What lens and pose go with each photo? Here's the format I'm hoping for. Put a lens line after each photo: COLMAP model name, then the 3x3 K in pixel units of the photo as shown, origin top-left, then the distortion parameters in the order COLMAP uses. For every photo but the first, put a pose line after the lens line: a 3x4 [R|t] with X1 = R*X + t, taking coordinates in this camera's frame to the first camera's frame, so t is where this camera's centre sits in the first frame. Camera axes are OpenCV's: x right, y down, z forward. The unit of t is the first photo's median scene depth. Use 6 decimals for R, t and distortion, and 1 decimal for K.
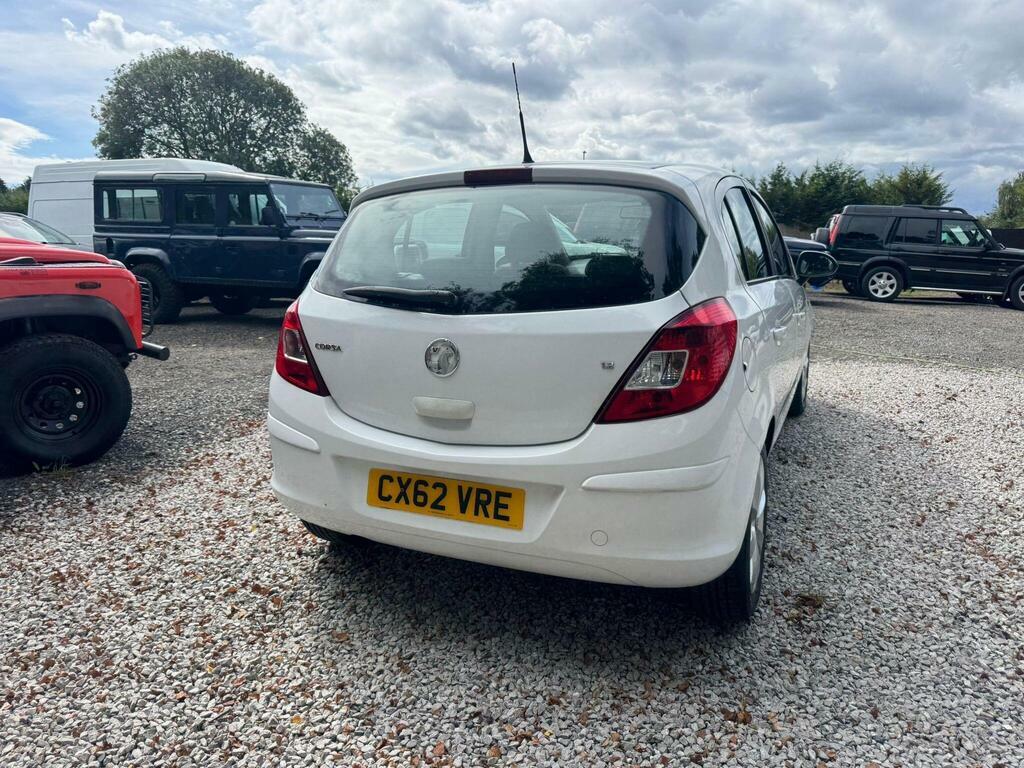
lens RADIAL K [[739.4, 0, 526.8], [0, 739.4, 366.0], [0, 0, 1]] dist [0.019877, -0.026987]
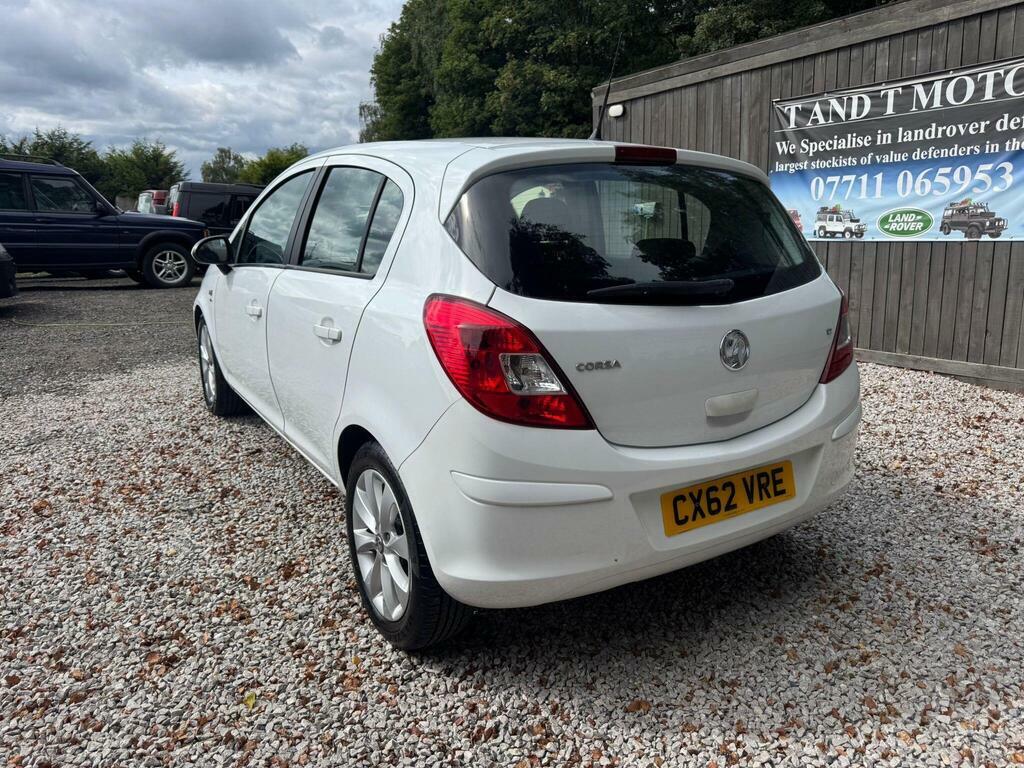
lens RADIAL K [[739.4, 0, 513.0], [0, 739.4, 377.6], [0, 0, 1]] dist [0.019877, -0.026987]
pose [[0.568386, -0.180040, 0.802822, -0.941286], [0.142793, 0.982543, 0.119249, -0.117809], [-0.810276, 0.046858, 0.584172, 0.614040]]
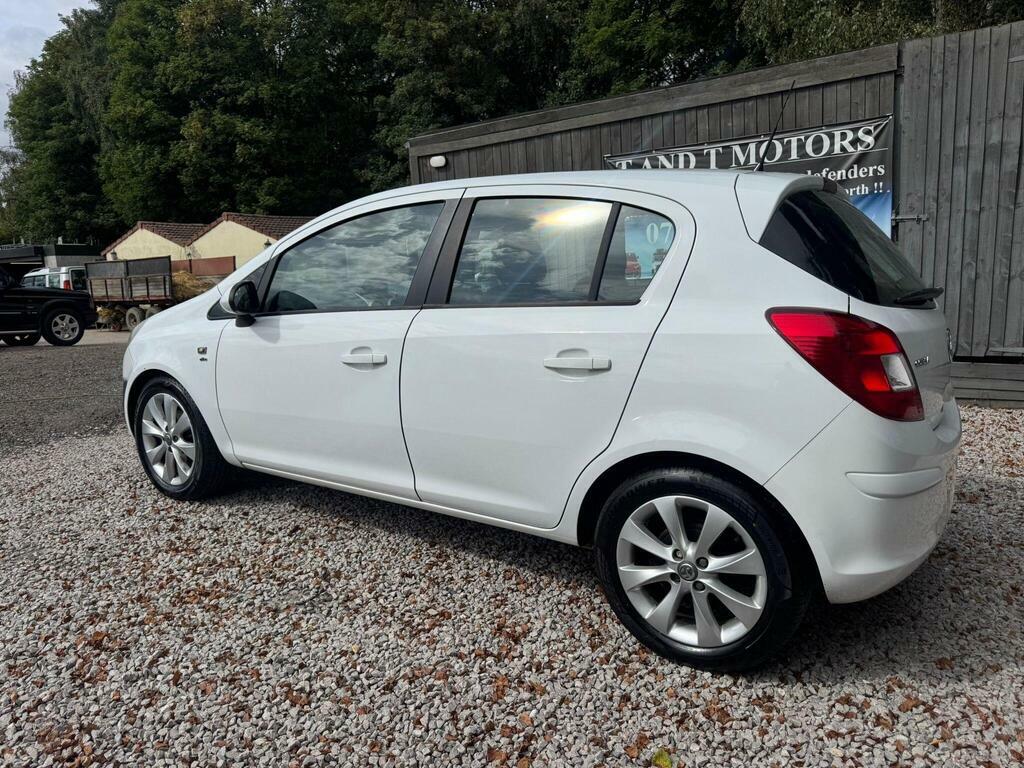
lens RADIAL K [[739.4, 0, 510.3], [0, 739.4, 380.3], [0, 0, 1]] dist [0.019877, -0.026987]
pose [[0.176604, -0.159708, 0.971239, -1.212958], [0.194624, 0.972932, 0.124598, -0.209461], [-0.964849, 0.167021, 0.202907, 1.289417]]
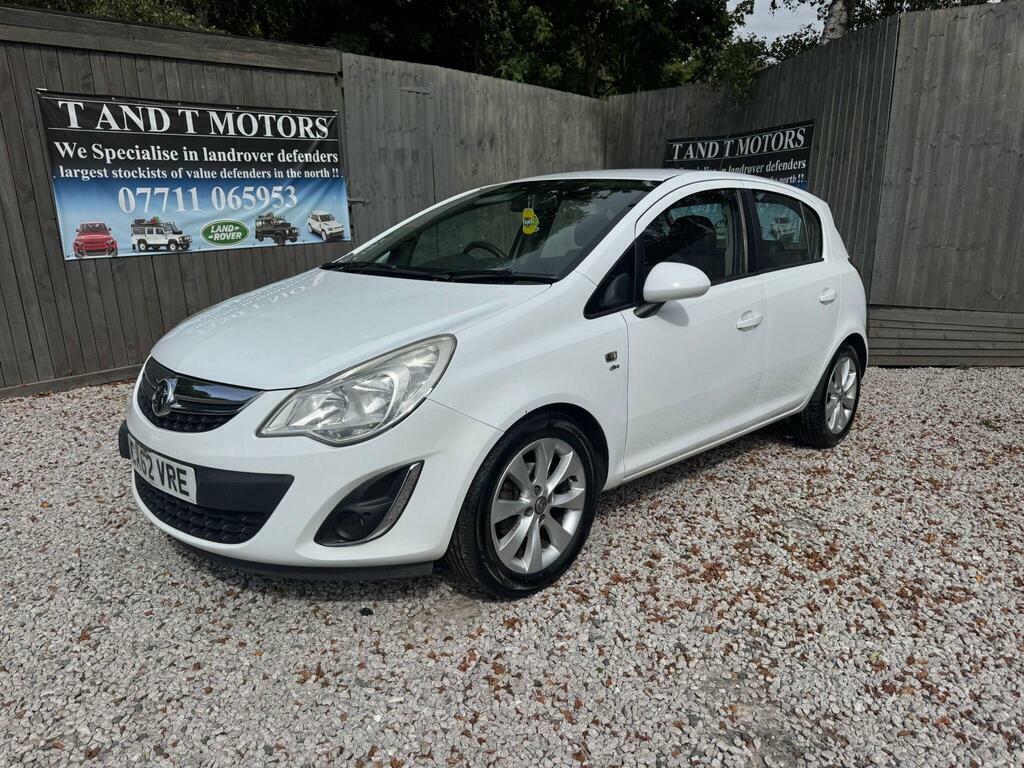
lens RADIAL K [[743.8, 0, 533.4], [0, 743.8, 367.6], [0, 0, 1]] dist [0.009204, -0.016303]
pose [[-0.938651, -0.065212, 0.338647, -0.222560], [0.063957, 0.932009, 0.356748, -0.575204], [-0.338886, 0.356521, -0.870660, 3.082953]]
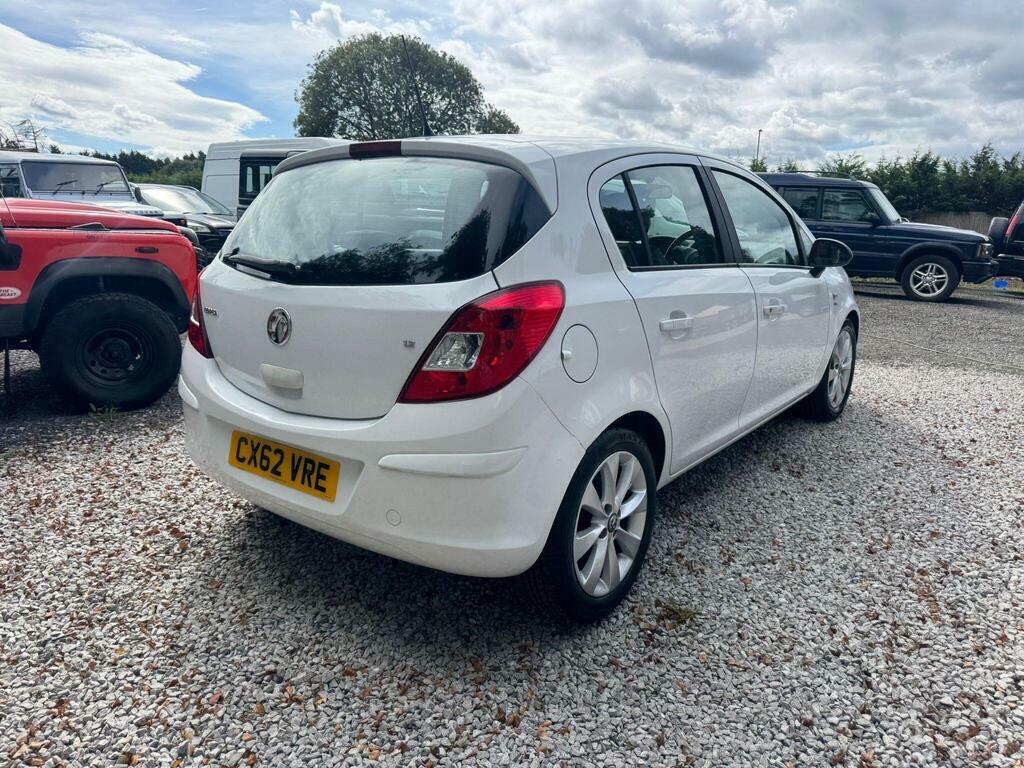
lens RADIAL K [[741.3, 0, 527.4], [0, 741.3, 367.4], [0, 0, 1]] dist [0.012526, -0.019304]
pose [[0.972513, 0.069244, -0.222312, 0.409150], [-0.063521, 0.997441, 0.032800, -0.010322], [0.224015, -0.017777, 0.974424, 0.065620]]
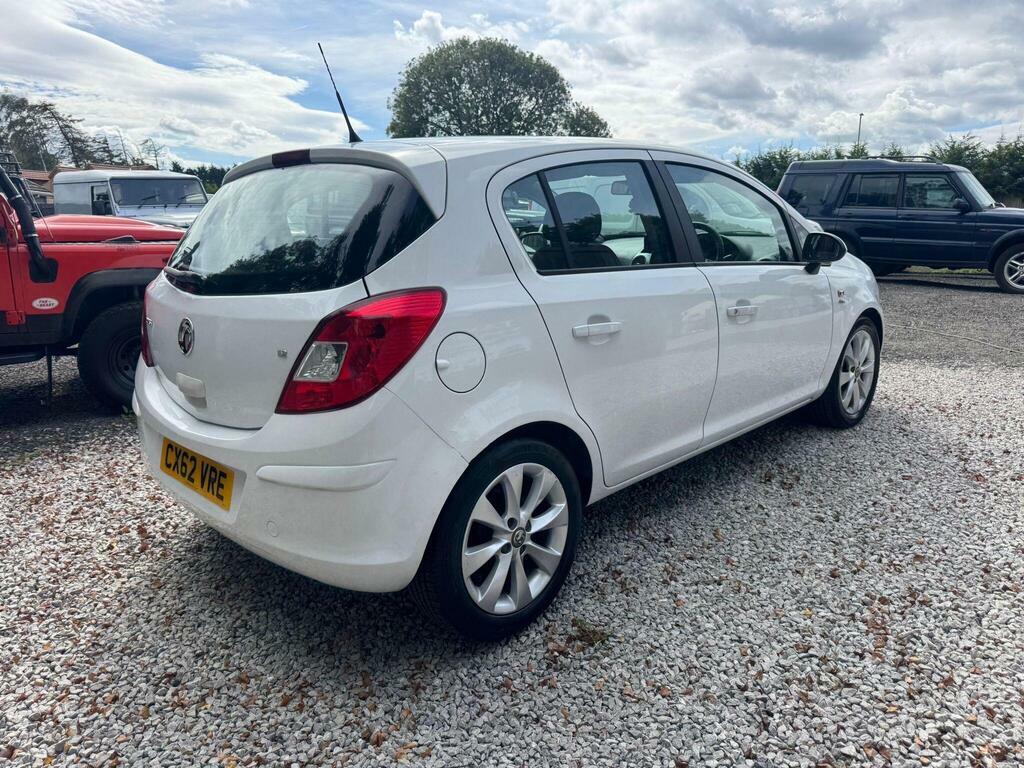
lens RADIAL K [[741.3, 0, 518.2], [0, 741.3, 369.2], [0, 0, 1]] dist [0.012526, -0.019304]
pose [[0.931752, 0.067472, -0.356772, 0.632483], [-0.054850, 0.997462, 0.045392, -0.036095], [0.358929, -0.022725, 0.933088, 0.168094]]
